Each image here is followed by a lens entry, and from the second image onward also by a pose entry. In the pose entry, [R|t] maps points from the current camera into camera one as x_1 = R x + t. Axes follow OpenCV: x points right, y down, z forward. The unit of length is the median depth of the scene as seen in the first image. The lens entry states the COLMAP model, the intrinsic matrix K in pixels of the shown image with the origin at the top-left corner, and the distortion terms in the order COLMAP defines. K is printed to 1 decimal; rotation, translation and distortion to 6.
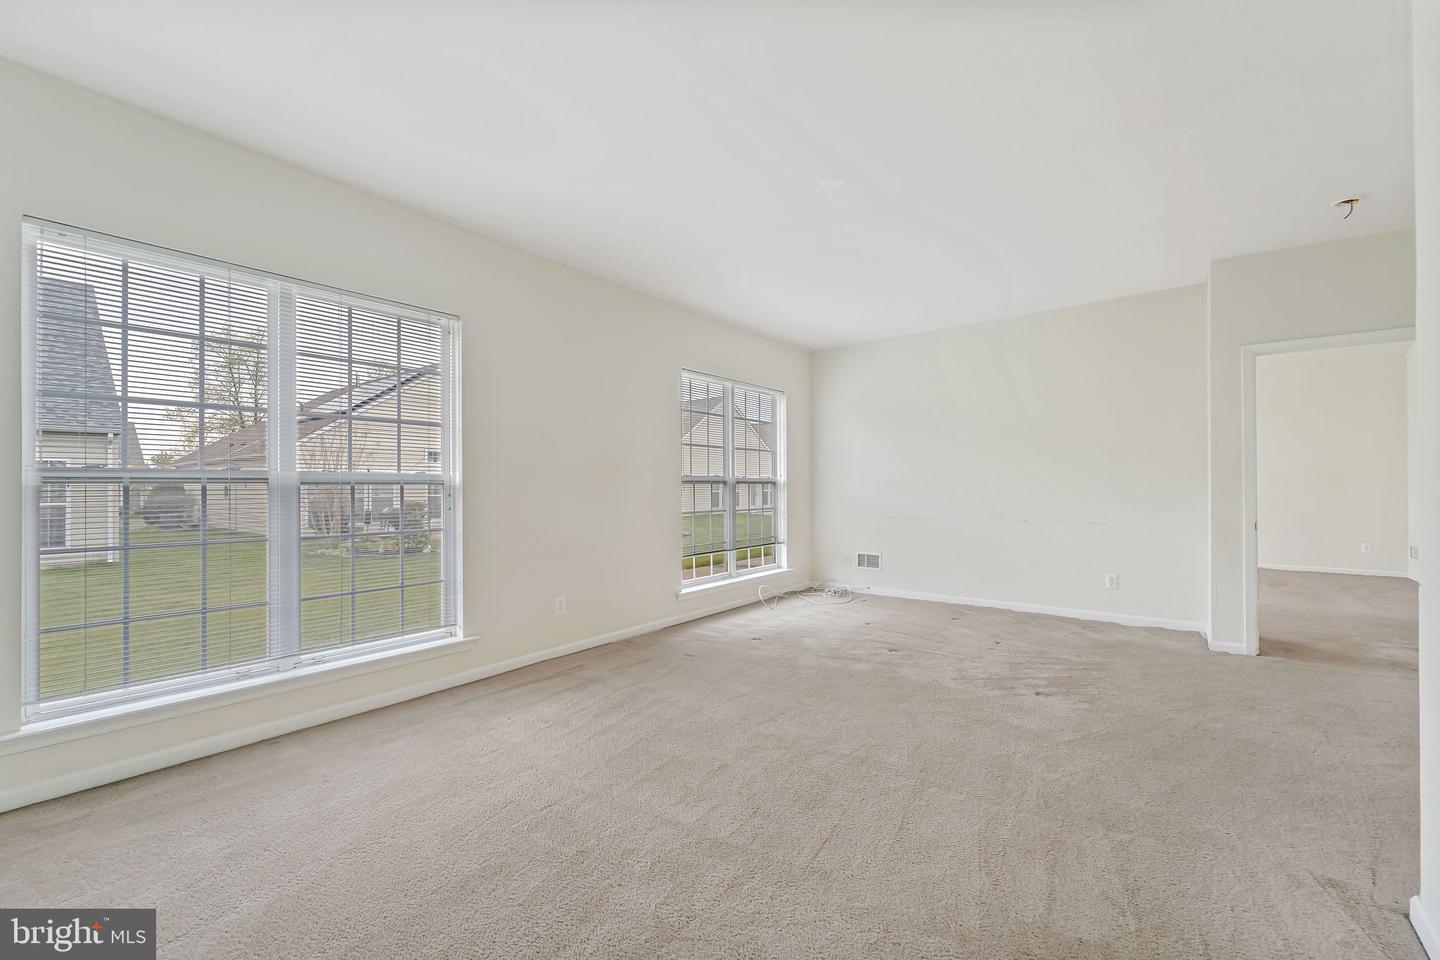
lens RADIAL K [[569.6, 0, 701.7], [0, 569.6, 483.7], [0, 0, 1]] dist [0.000168, -0.000030]
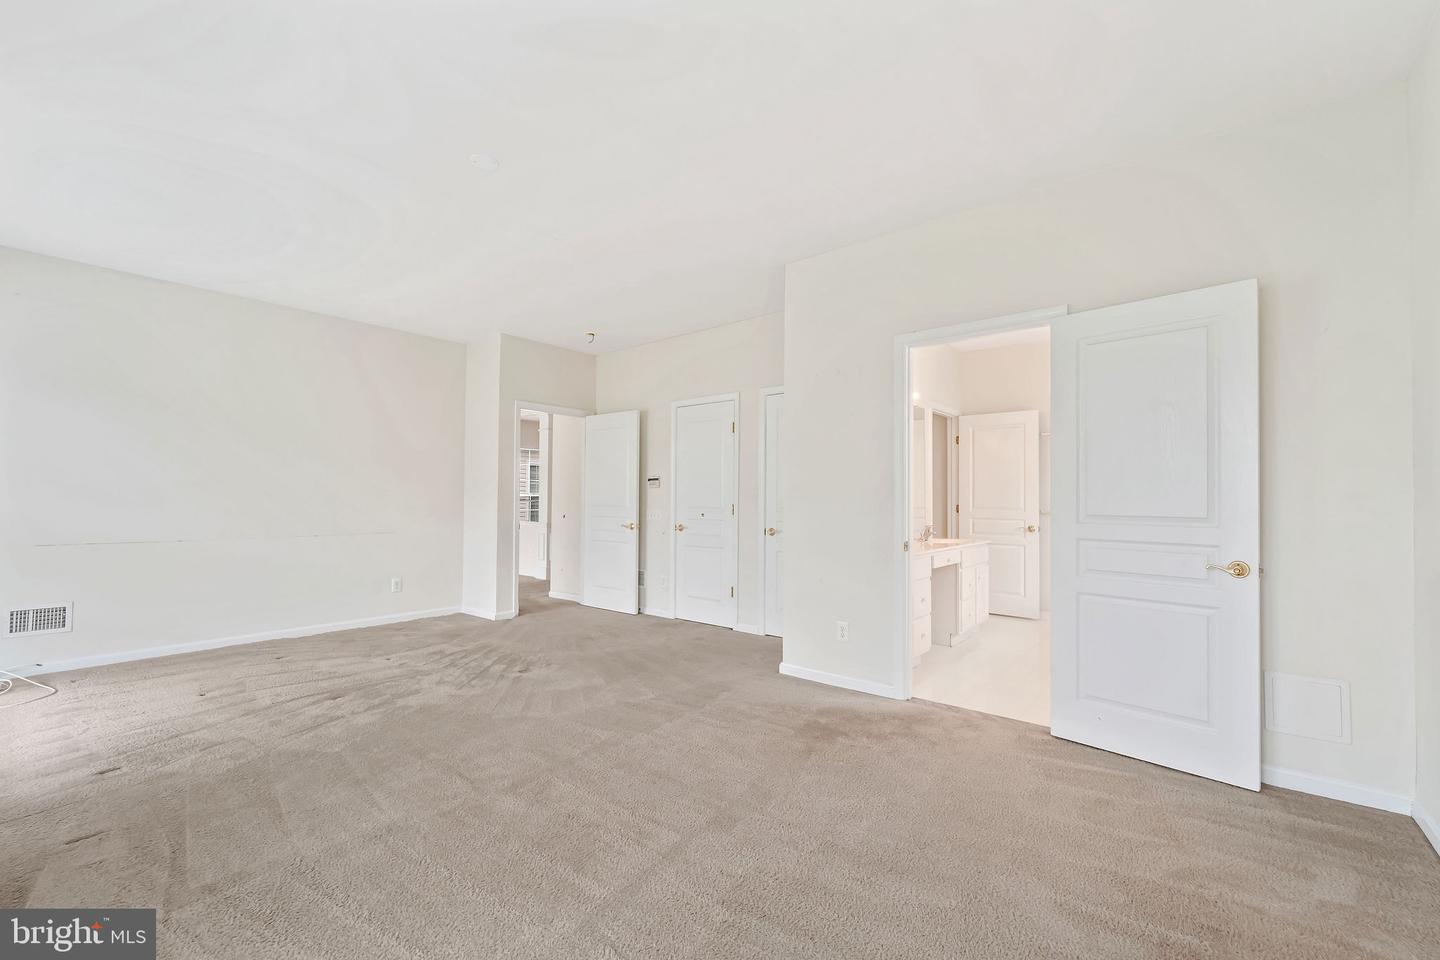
lens RADIAL K [[597.3, 0, 721.8], [0, 597.3, 484.3], [0, 0, 1]] dist [0.000271, -0.000080]
pose [[0.024668, 0.031205, 0.999209, -0.569270], [-0.011501, 0.999455, -0.030929, 0.009791], [-0.999630, -0.010729, 0.025013, 0.482476]]
